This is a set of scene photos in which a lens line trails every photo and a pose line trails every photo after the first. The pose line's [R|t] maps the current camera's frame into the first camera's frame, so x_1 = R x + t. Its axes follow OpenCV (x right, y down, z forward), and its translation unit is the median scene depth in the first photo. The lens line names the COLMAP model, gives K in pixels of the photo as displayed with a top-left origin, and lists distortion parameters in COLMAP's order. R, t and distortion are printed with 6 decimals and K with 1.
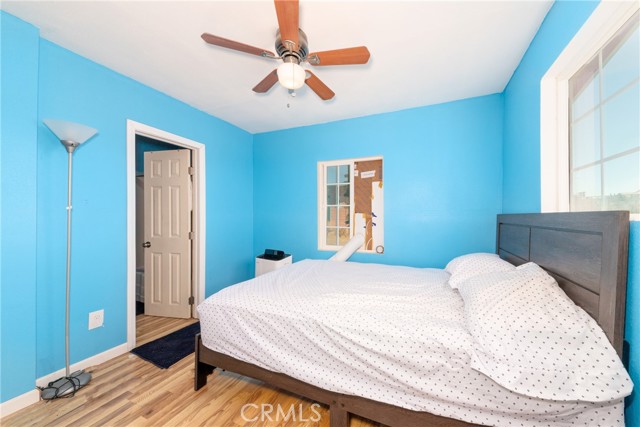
lens RADIAL K [[222.3, 0, 321.2], [0, 222.3, 215.3], [0, 0, 1]] dist [0.002139, -0.001891]
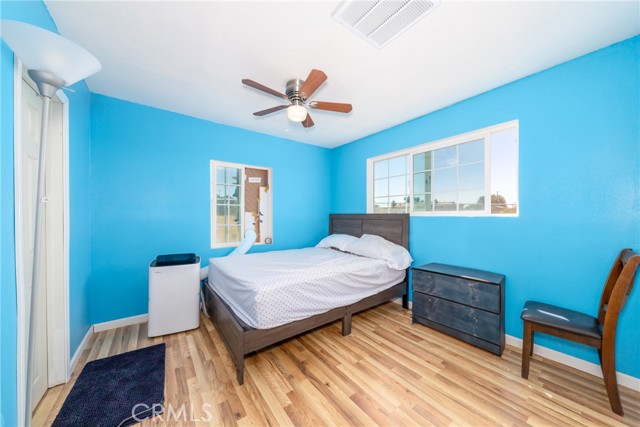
lens RADIAL K [[222.3, 0, 313.5], [0, 222.3, 215.7], [0, 0, 1]] dist [0.002139, -0.001891]
pose [[0.531934, -0.004522, 0.846774, -0.657202], [-0.003791, 0.999963, 0.007722, -0.001417], [-0.846777, -0.007318, 0.531897, 0.093228]]
